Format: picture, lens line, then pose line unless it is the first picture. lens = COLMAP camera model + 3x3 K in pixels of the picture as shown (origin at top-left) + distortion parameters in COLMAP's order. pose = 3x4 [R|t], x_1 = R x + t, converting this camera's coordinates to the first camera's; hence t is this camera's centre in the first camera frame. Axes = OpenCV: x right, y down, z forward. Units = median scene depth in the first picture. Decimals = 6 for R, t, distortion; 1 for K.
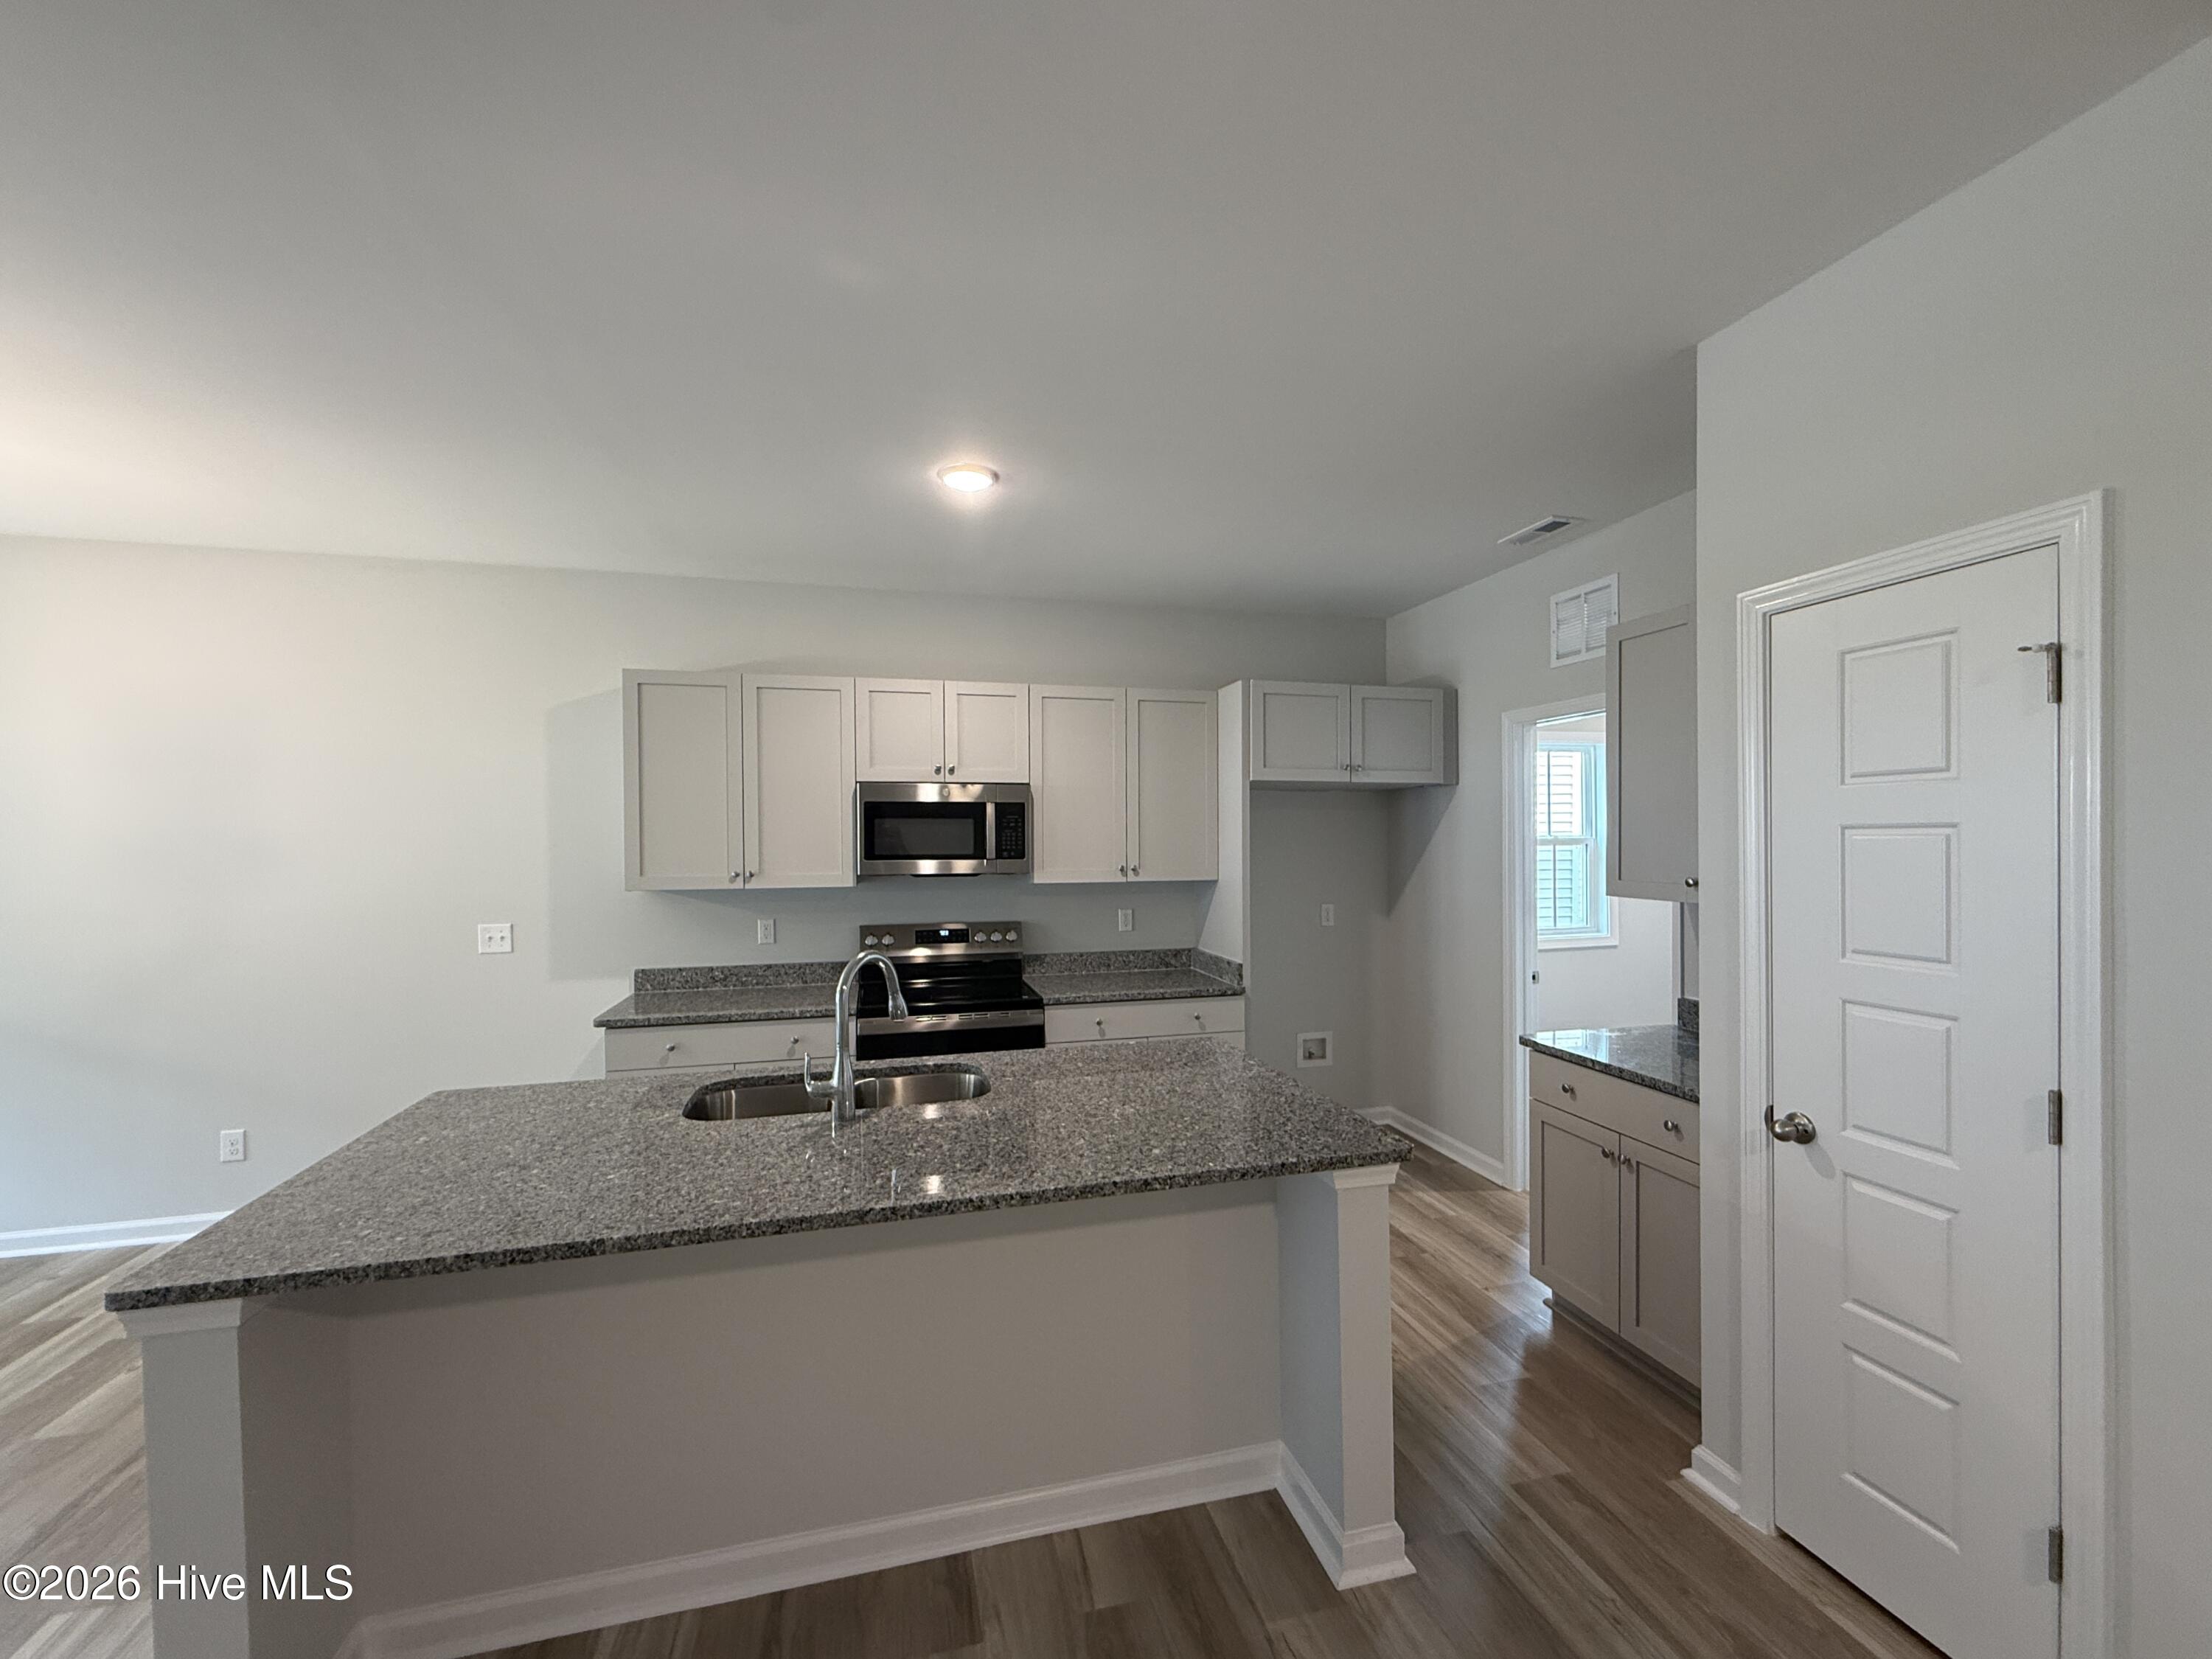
lens RADIAL K [[895.5, 0, 1110.0], [0, 895.5, 855.7], [0, 0, 1]] dist [0.000025, -0.000035]
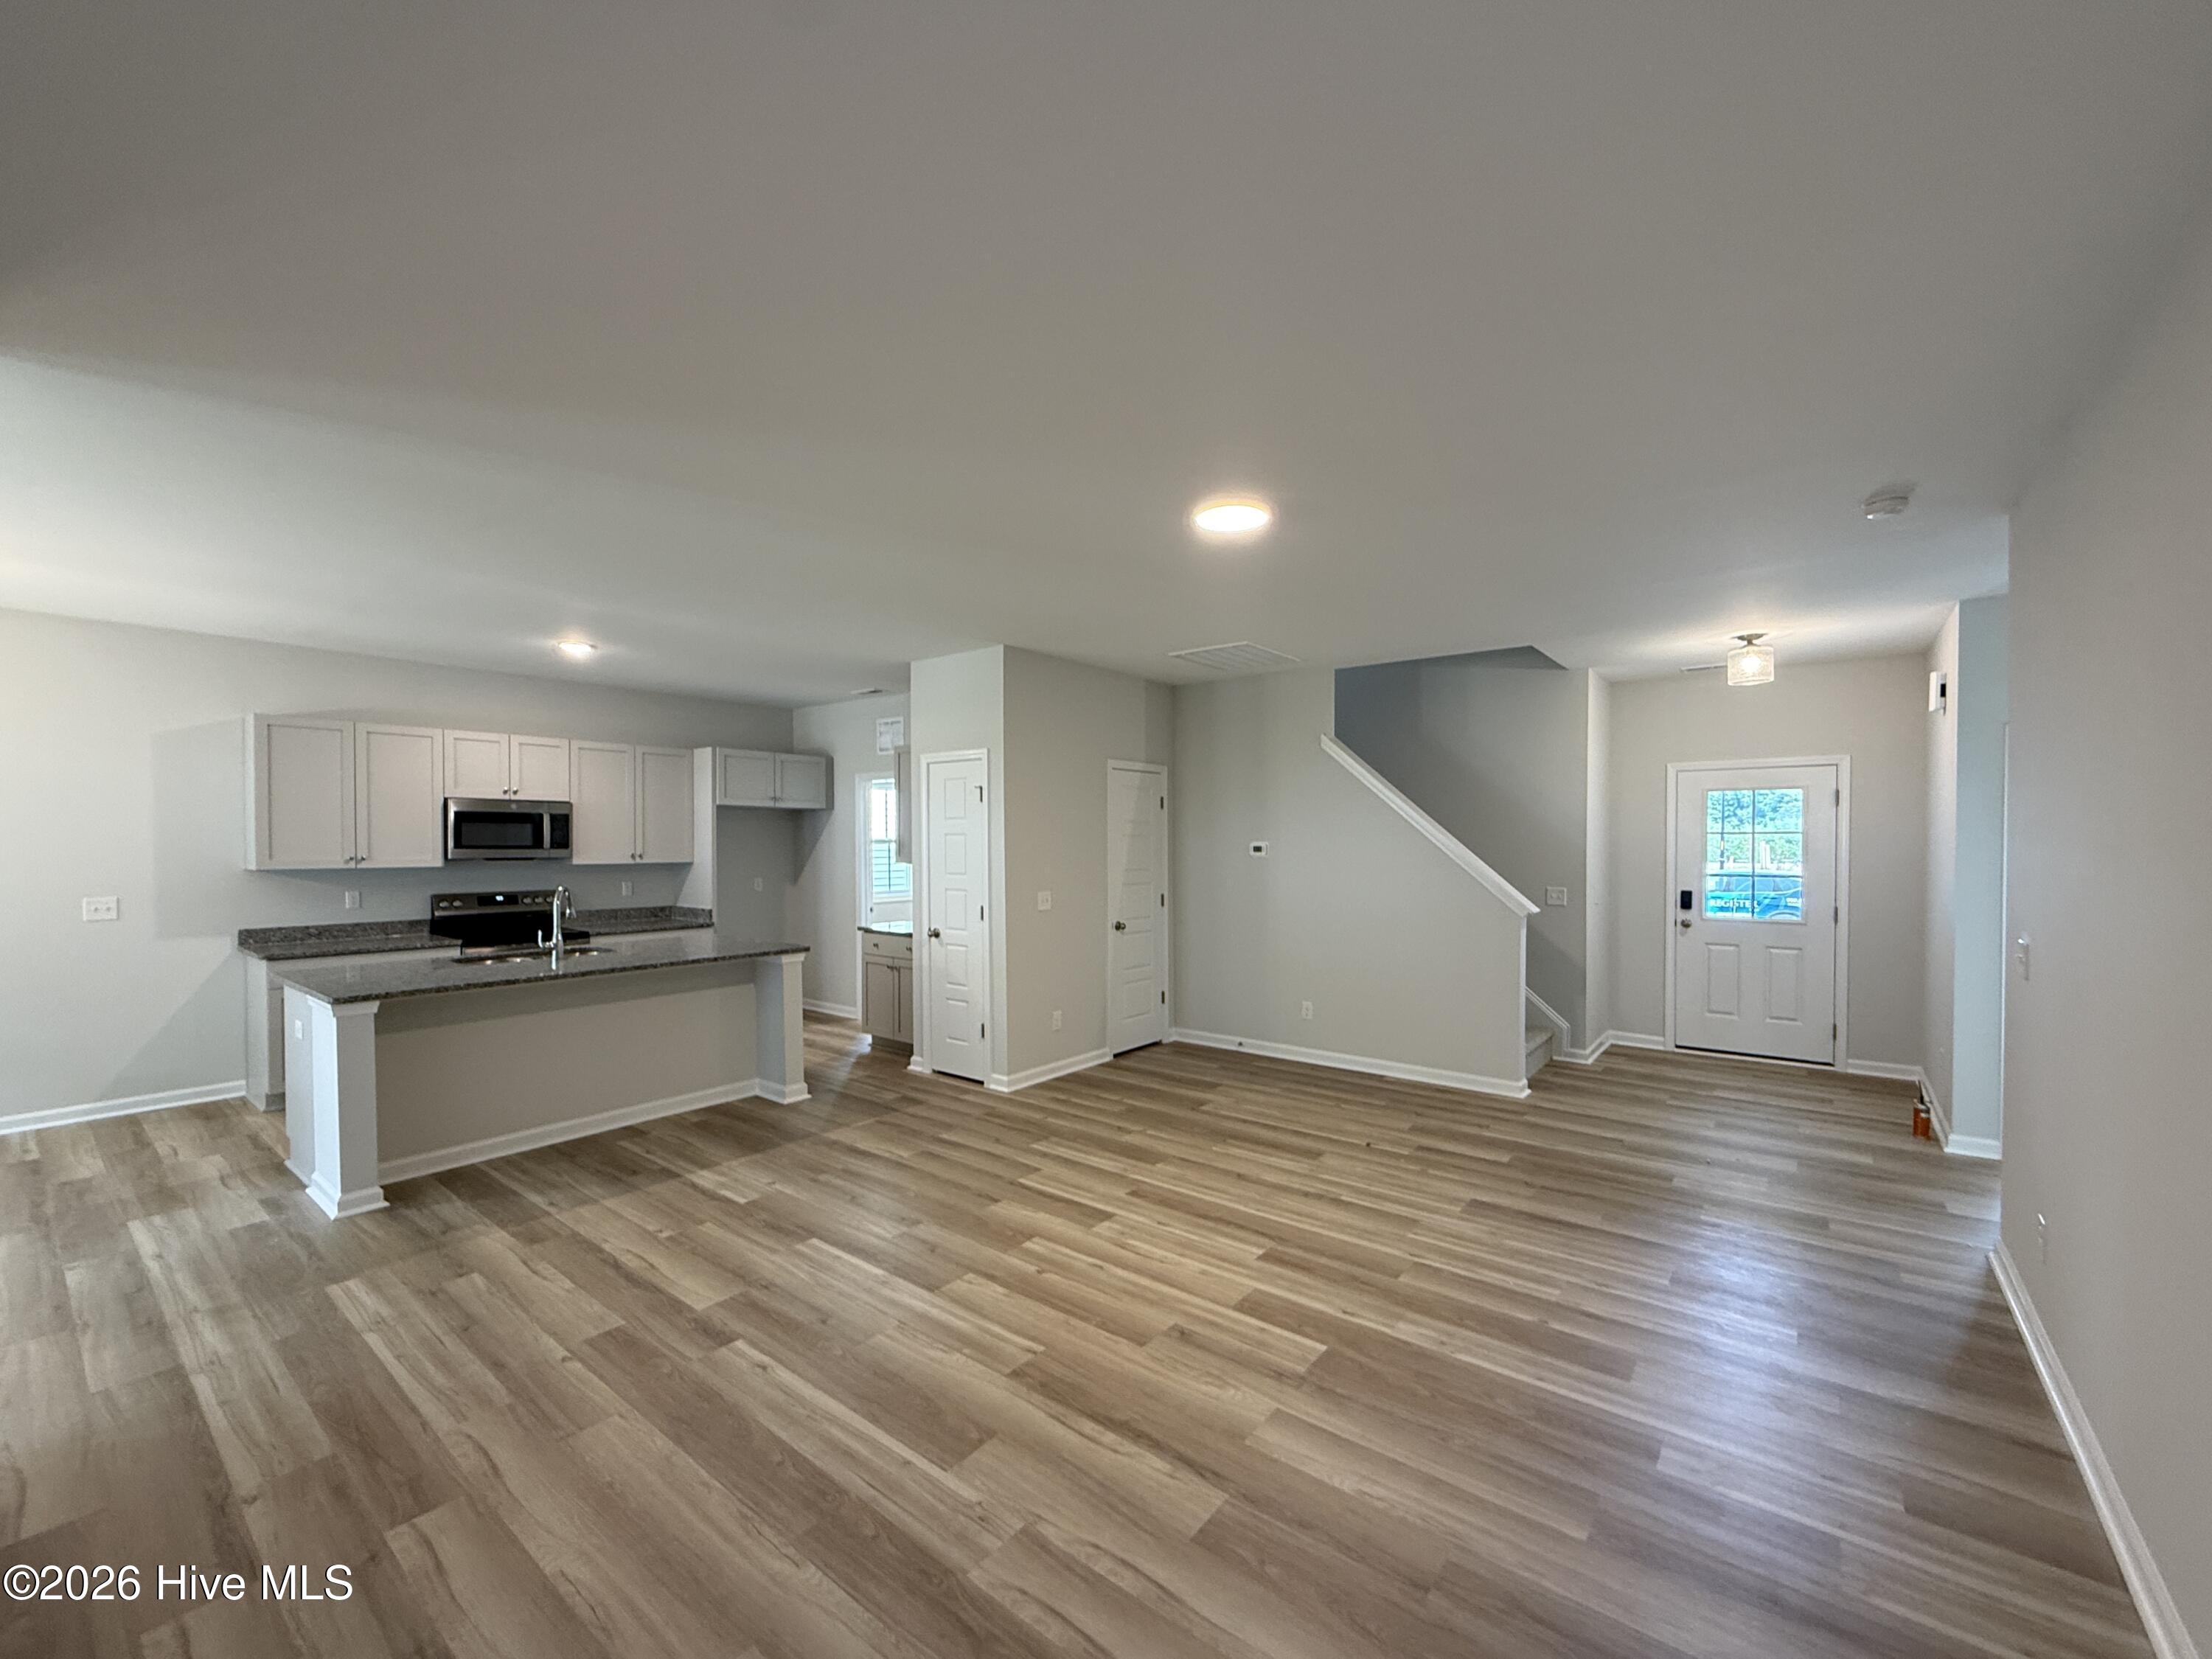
lens RADIAL K [[895.5, 0, 1110.0], [0, 895.5, 855.7], [0, 0, 1]] dist [0.000025, -0.000035]
pose [[0.795372, -0.002187, 0.606117, -0.305224], [0.004689, 0.999986, -0.002545, 0.025347], [-0.606103, 0.004866, 0.795371, -0.895717]]
